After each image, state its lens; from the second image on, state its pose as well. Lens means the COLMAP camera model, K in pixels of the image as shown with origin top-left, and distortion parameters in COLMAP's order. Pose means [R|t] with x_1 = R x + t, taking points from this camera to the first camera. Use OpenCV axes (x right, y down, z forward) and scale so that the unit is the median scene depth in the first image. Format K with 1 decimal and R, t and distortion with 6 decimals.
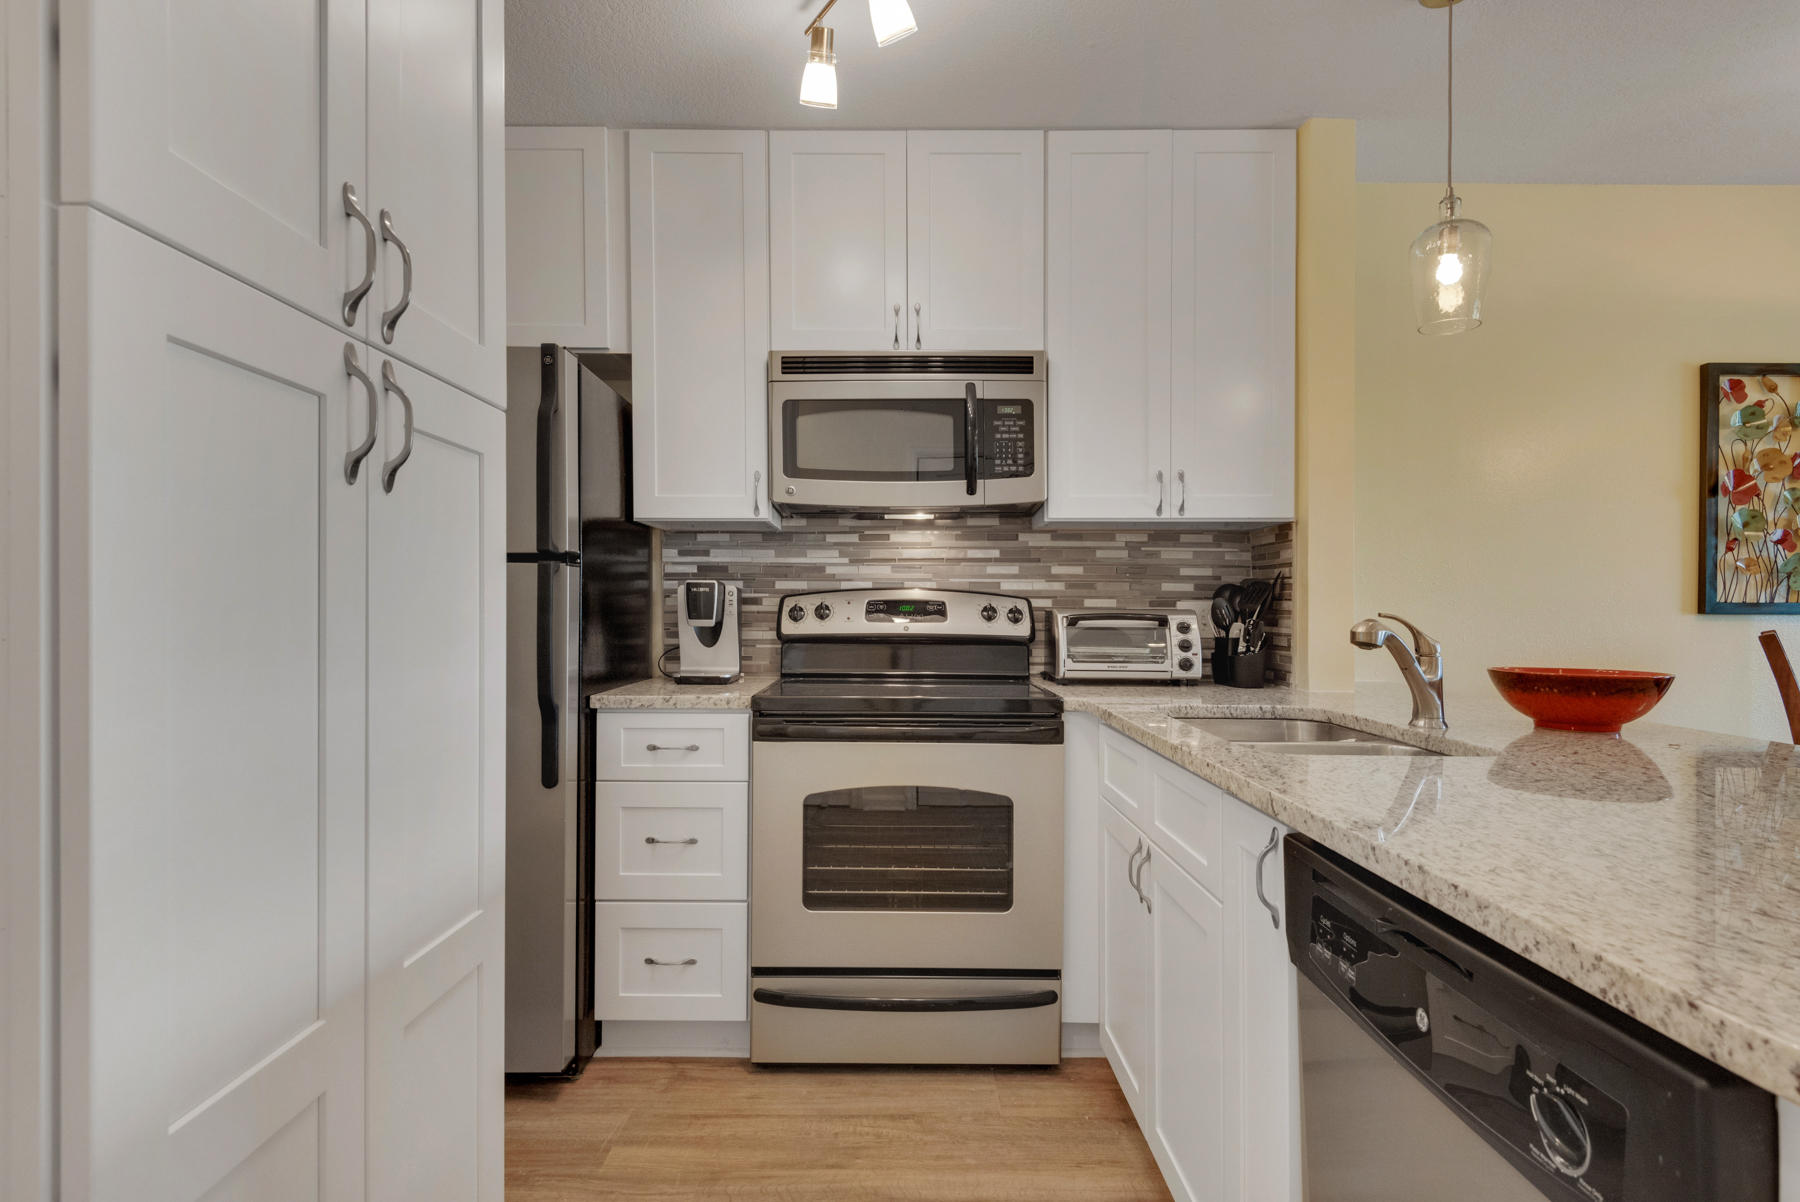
lens RADIAL K [[963.8, 0, 902.9], [0, 963.8, 597.5], [0, 0, 1]] dist [0.023677, -0.008299]
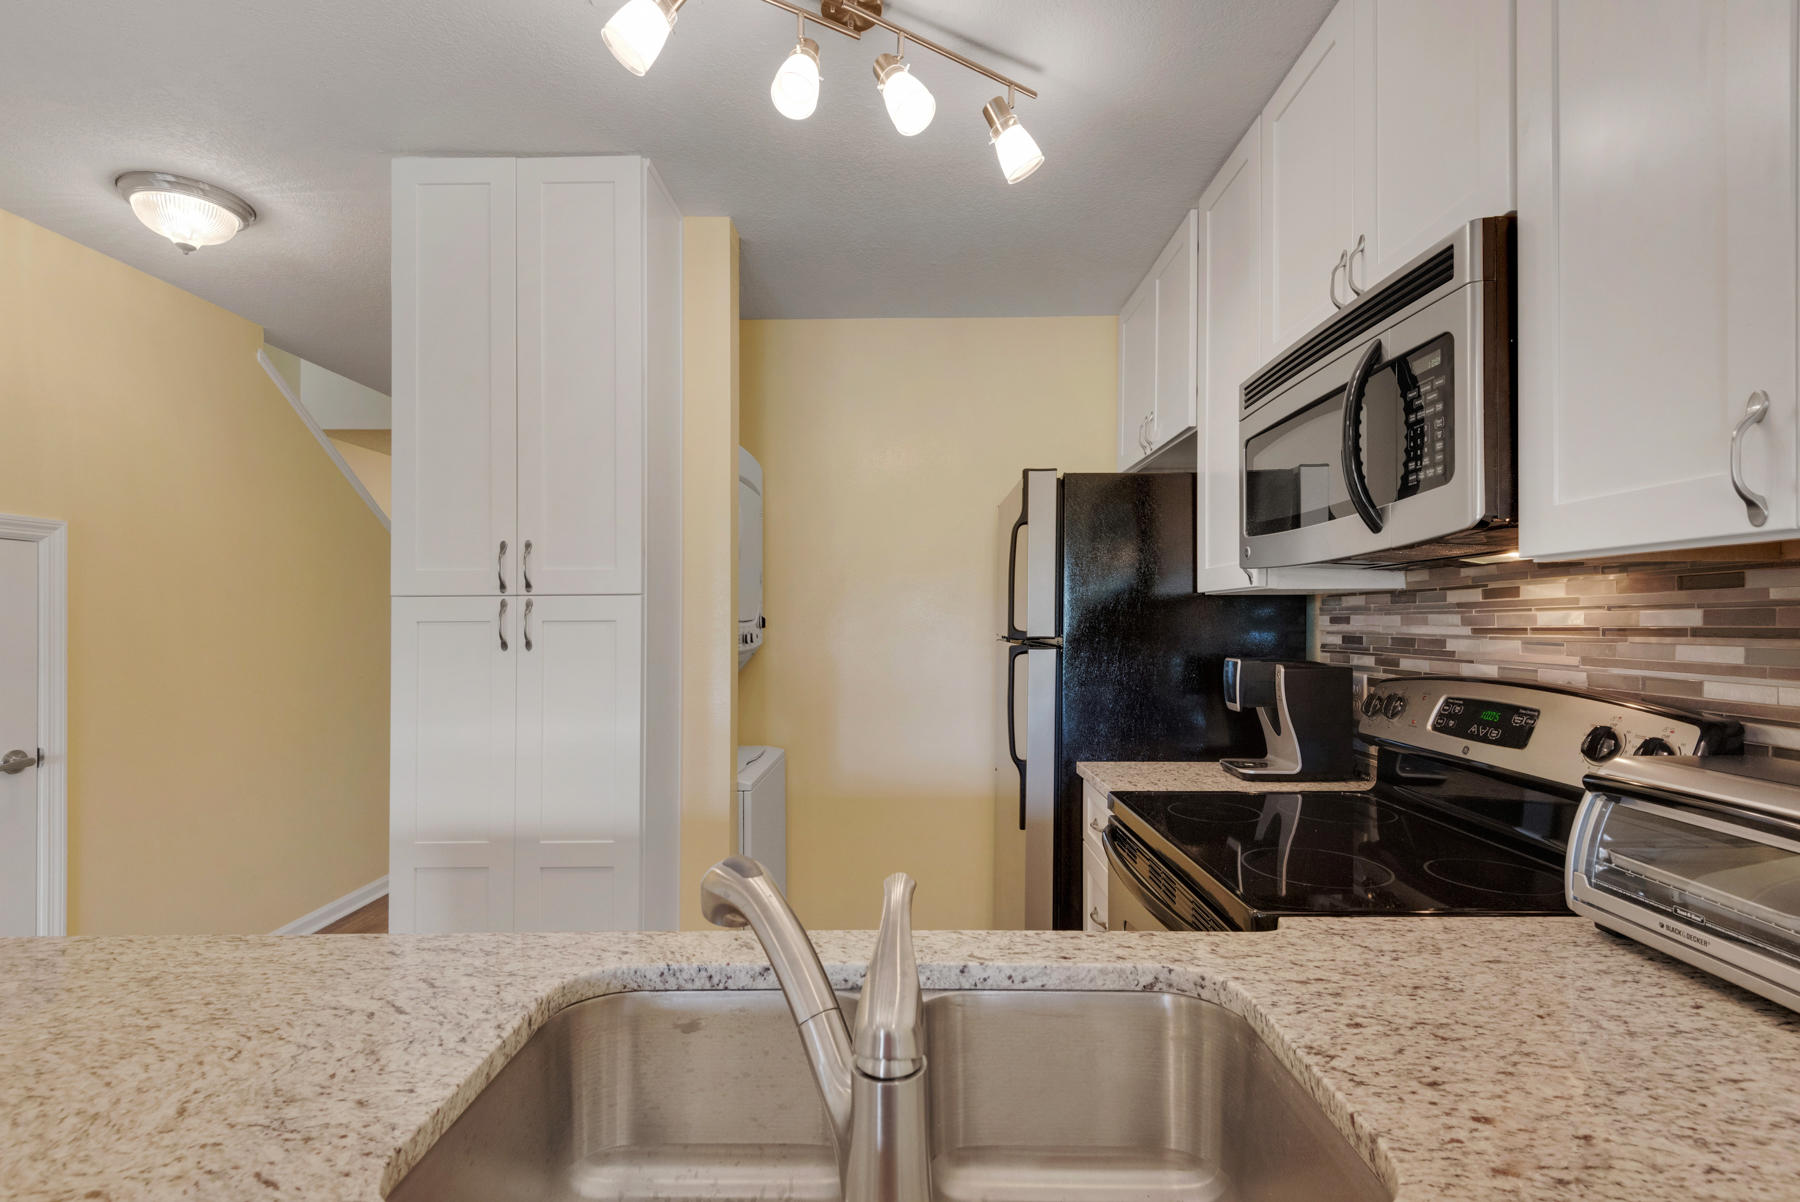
lens RADIAL K [[828.1, 0, 896.5], [0, 828.1, 614.6], [0, 0, 1]] dist [0.018006, -0.008668]
pose [[-0.016420, -0.010664, -0.999808, 0.561278], [0.020856, 0.999722, -0.011006, -0.057006], [0.999648, -0.021033, -0.016193, 0.703225]]
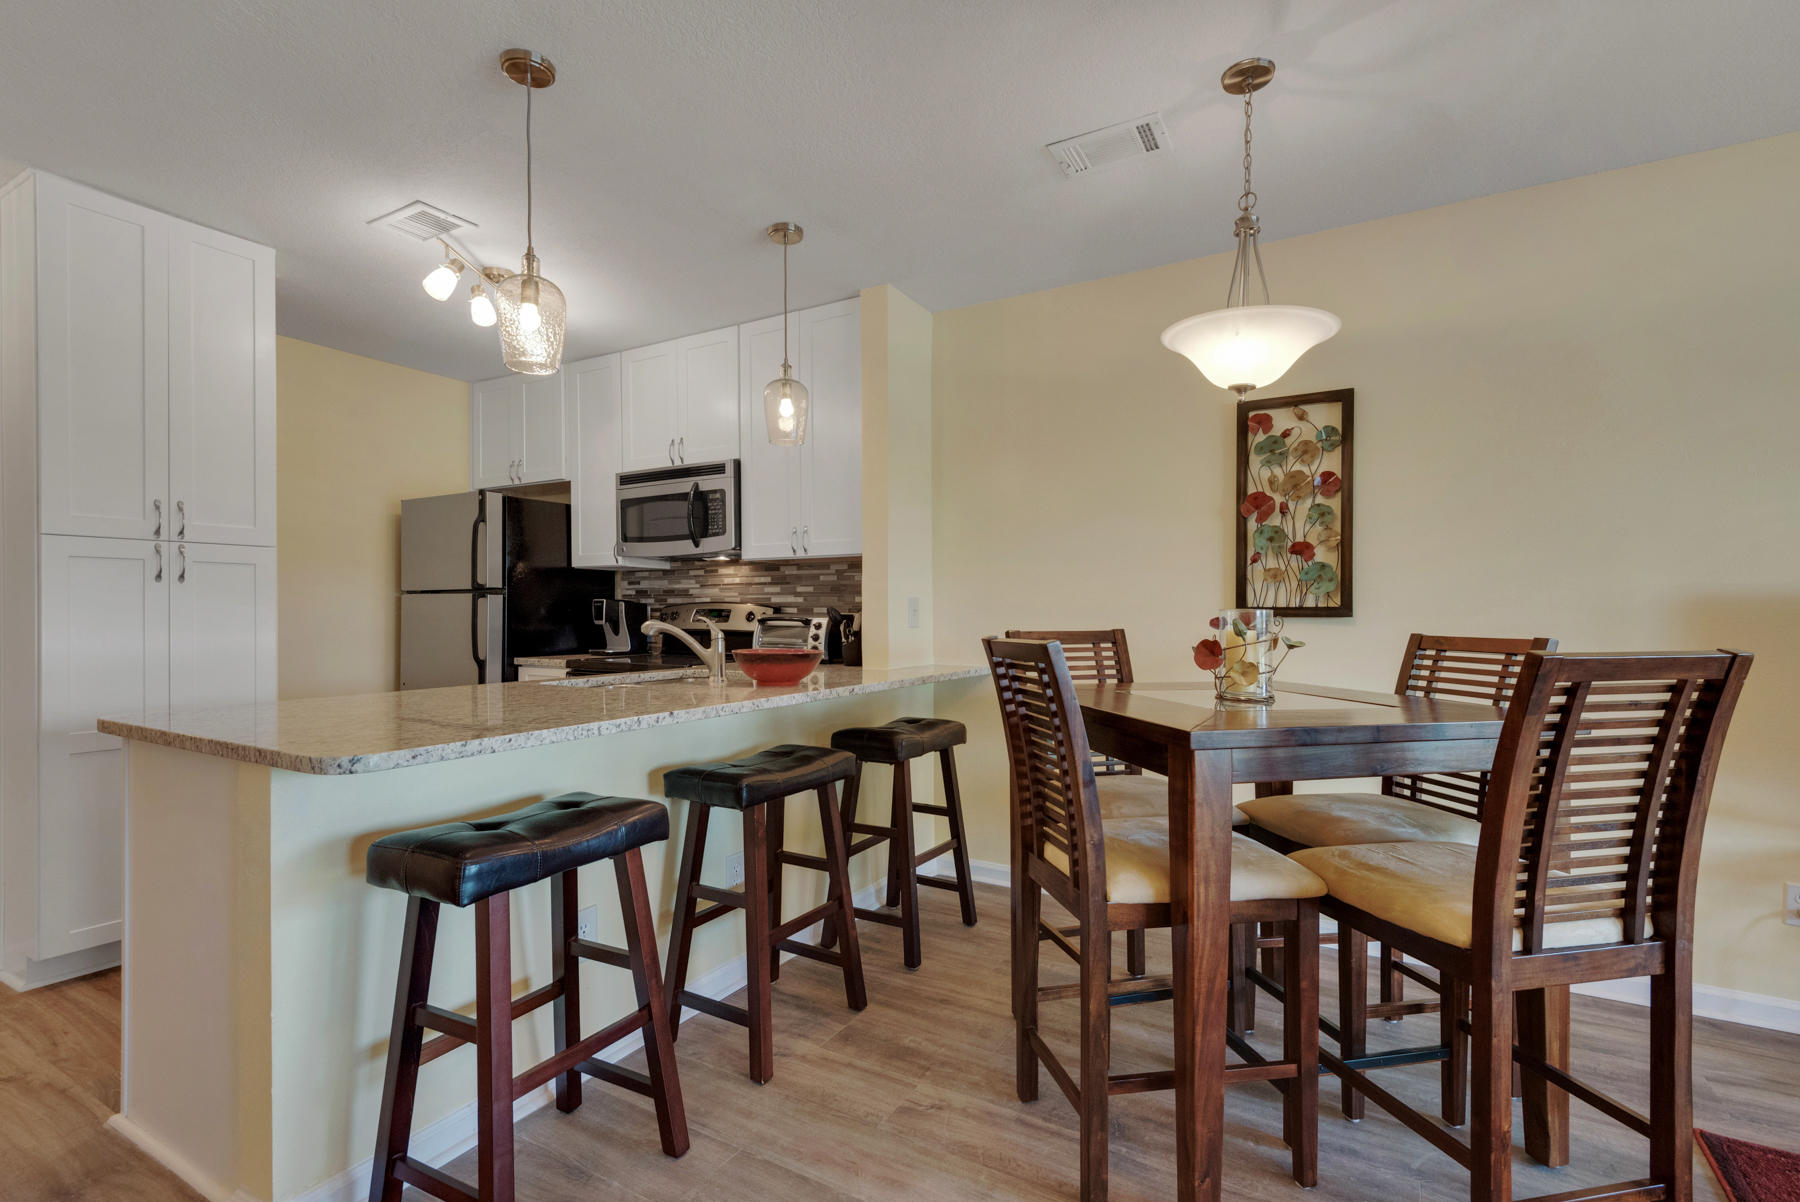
lens RADIAL K [[828.1, 0, 903.4], [0, 828.1, 622.5], [0, 0, 1]] dist [0.018006, -0.008668]
pose [[0.862570, 0.001985, -0.505933, 1.106592], [0.010591, 0.999702, 0.021979, -0.002343], [0.505826, -0.024317, 0.862293, -0.084702]]
